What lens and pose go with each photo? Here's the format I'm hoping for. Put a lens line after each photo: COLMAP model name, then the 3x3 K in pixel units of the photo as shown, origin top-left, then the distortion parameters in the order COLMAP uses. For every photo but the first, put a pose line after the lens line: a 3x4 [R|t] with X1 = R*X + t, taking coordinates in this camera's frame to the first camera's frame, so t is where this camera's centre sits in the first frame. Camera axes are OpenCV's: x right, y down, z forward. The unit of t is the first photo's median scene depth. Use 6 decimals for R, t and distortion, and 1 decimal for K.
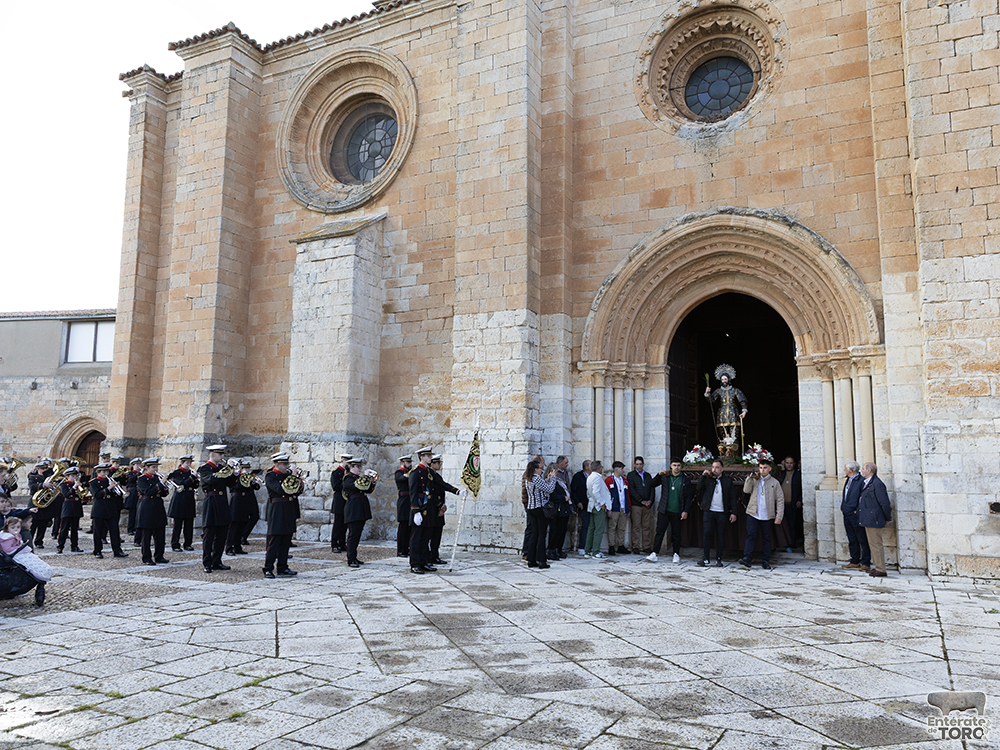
lens RADIAL K [[759.1, 0, 500.0], [0, 759.1, 375.0], [0, 0, 1]] dist [0.010508, -0.004442]
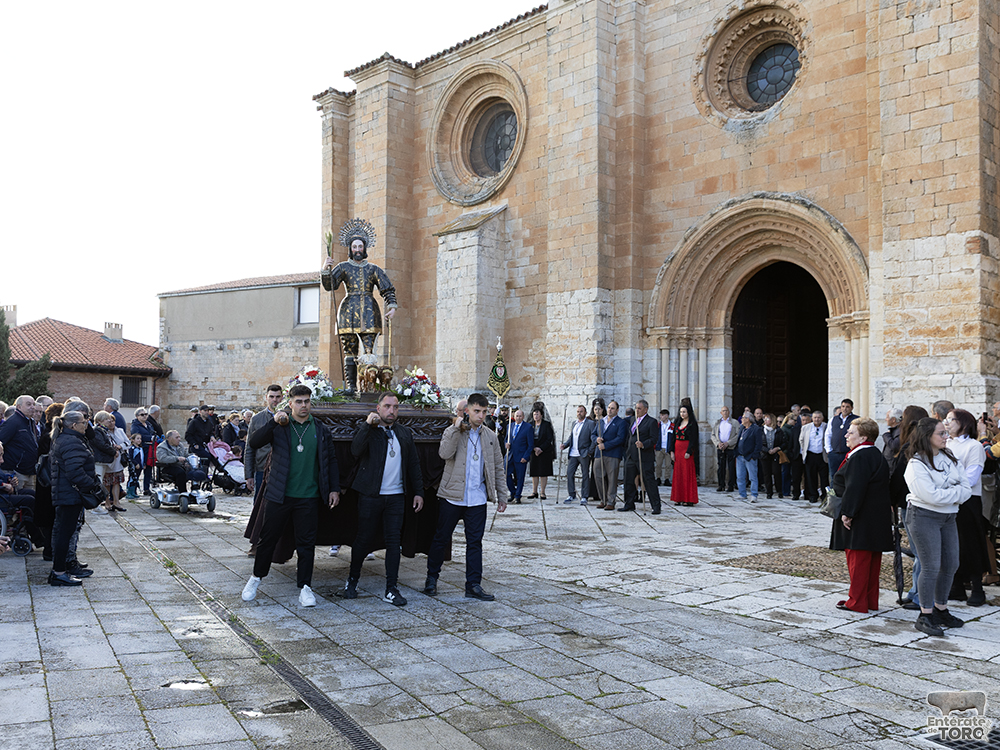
lens RADIAL K [[905.2, 0, 464.9], [0, 905.2, 378.3], [0, 0, 1]] dist [0.000195, 0.017329]
pose [[0.935100, -0.017181, -0.353968, 0.339391], [0.046528, 0.996130, 0.074564, -0.058074], [0.351317, -0.086194, 0.932280, -0.443467]]
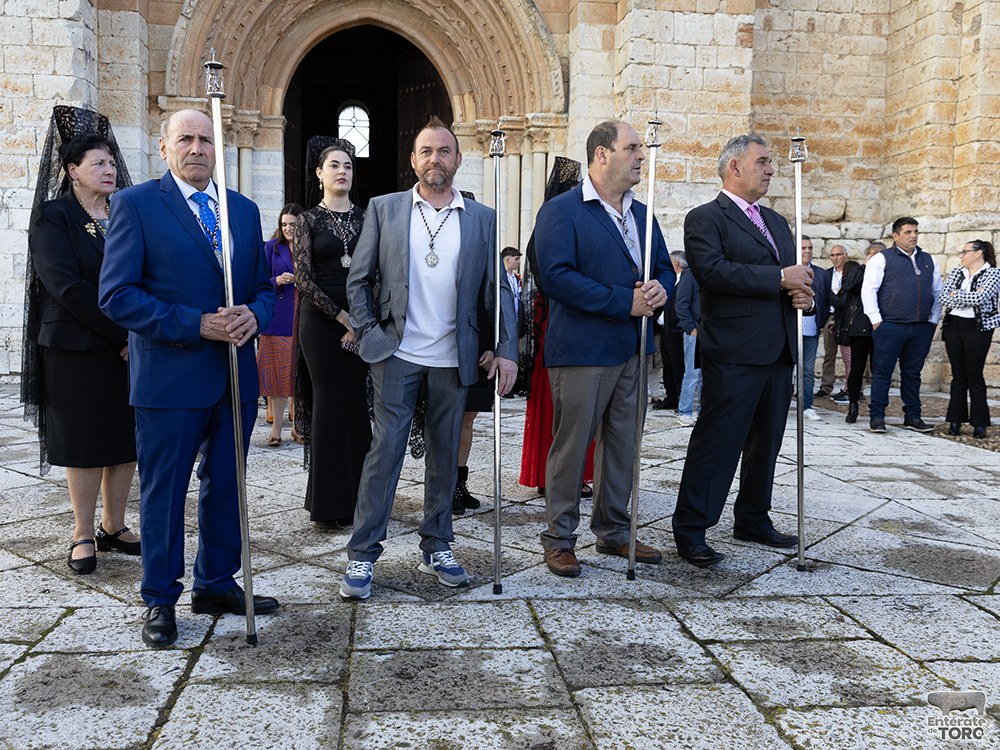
lens RADIAL K [[905.2, 0, 464.9], [0, 905.2, 378.3], [0, 0, 1]] dist [0.000195, 0.017329]
pose [[0.839615, -0.038696, 0.541803, -0.108801], [-0.078798, 0.978231, 0.191978, 0.050367], [-0.537437, -0.203881, 0.818287, 0.169252]]
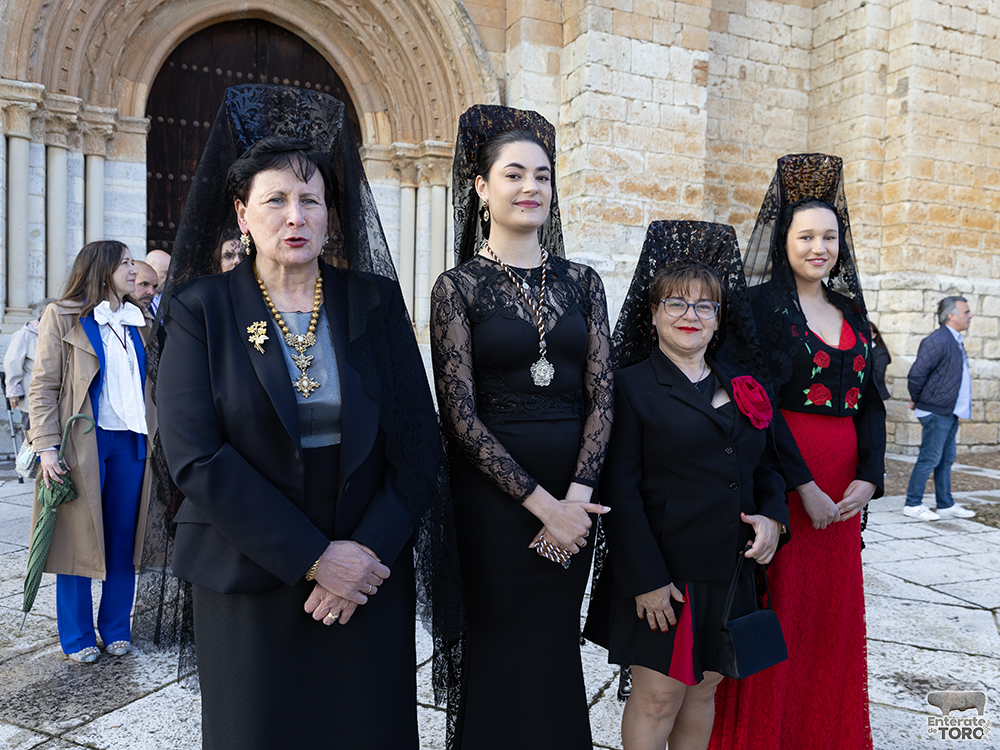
lens RADIAL K [[837.0, 0, 537.5], [0, 837.0, 374.3], [0, 0, 1]] dist [-0.009610, 0.011602]
pose [[0.642478, -0.024240, 0.765921, -0.073069], [-0.118268, 0.984388, 0.130361, 0.057209], [-0.757123, -0.174338, 0.629580, 0.370482]]
